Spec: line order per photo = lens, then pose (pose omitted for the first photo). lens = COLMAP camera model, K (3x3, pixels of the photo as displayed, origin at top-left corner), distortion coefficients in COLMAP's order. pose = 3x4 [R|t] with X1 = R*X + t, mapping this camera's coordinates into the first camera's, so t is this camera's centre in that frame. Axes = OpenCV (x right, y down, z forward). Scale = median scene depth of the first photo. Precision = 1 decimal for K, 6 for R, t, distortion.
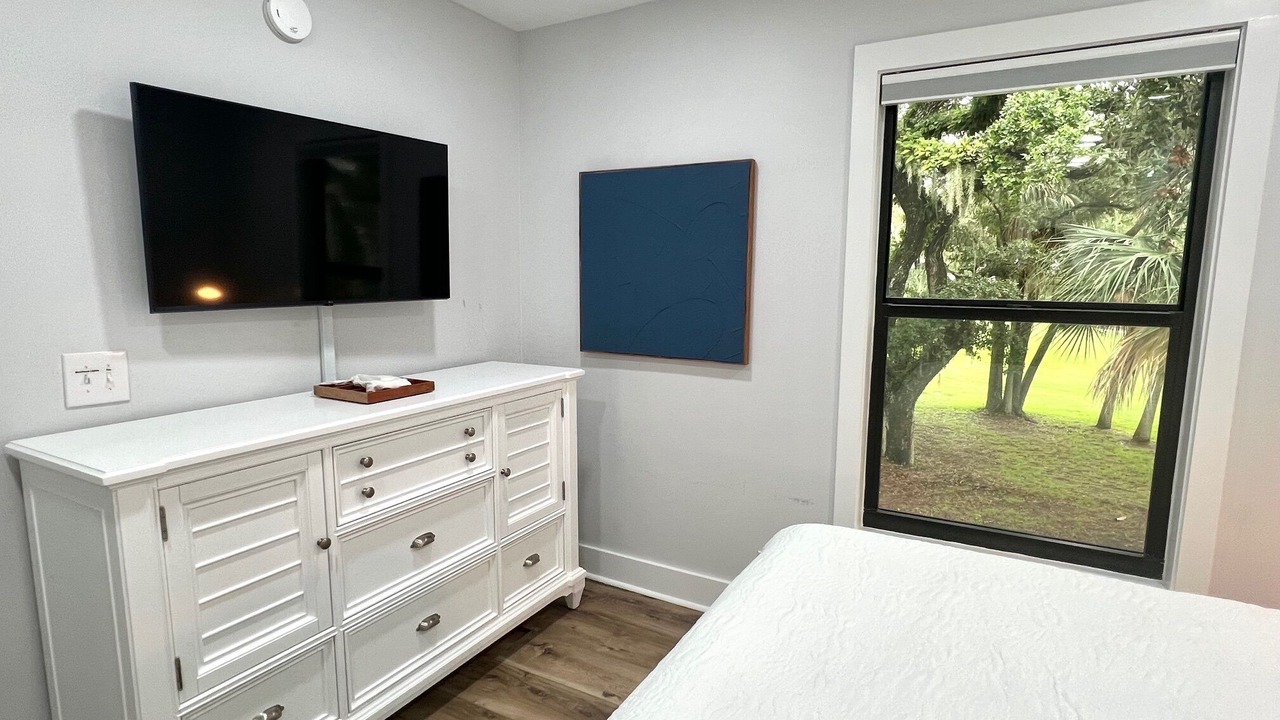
lens RADIAL K [[654.0, 0, 637.8], [0, 654.0, 361.2], [0, 0, 1]] dist [0.007053, -0.000253]
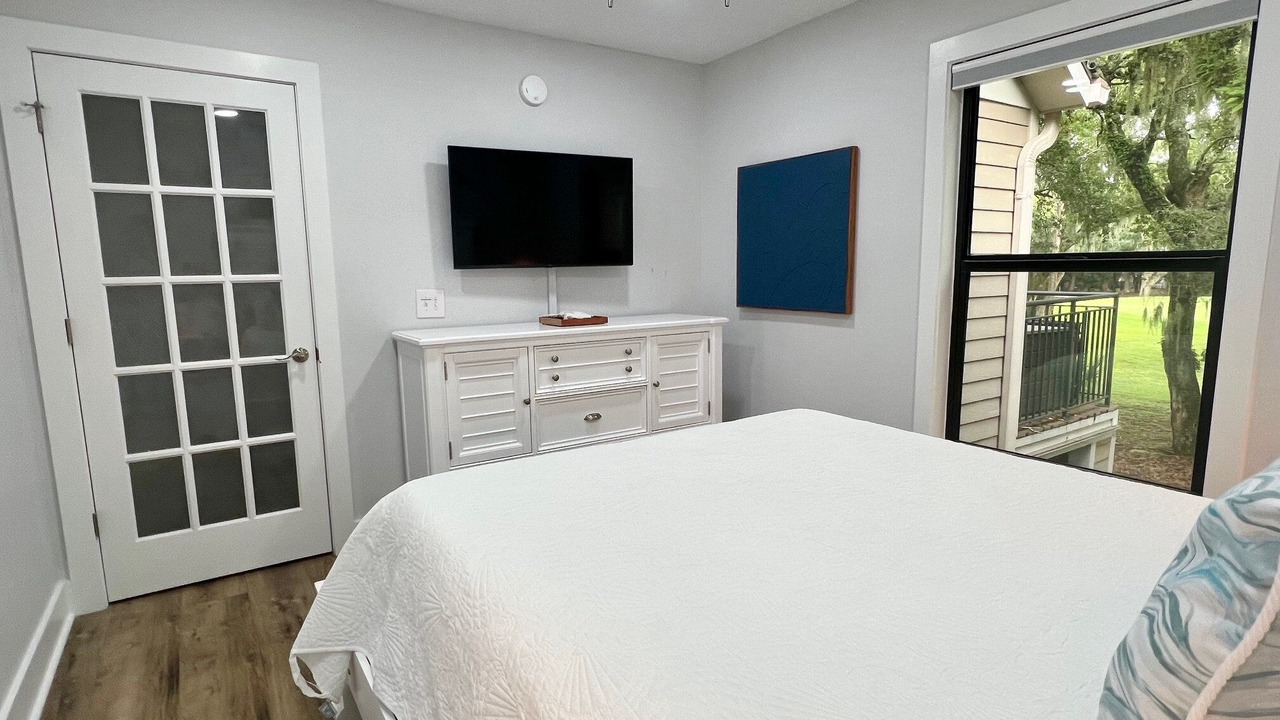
lens RADIAL K [[654.0, 0, 642.0], [0, 654.0, 360.8], [0, 0, 1]] dist [0.007053, -0.000253]
pose [[0.894291, 0.043481, -0.445369, 0.432794], [-0.039579, 0.999053, 0.018062, 0.100413], [0.445733, 0.001475, 0.895165, -0.316497]]
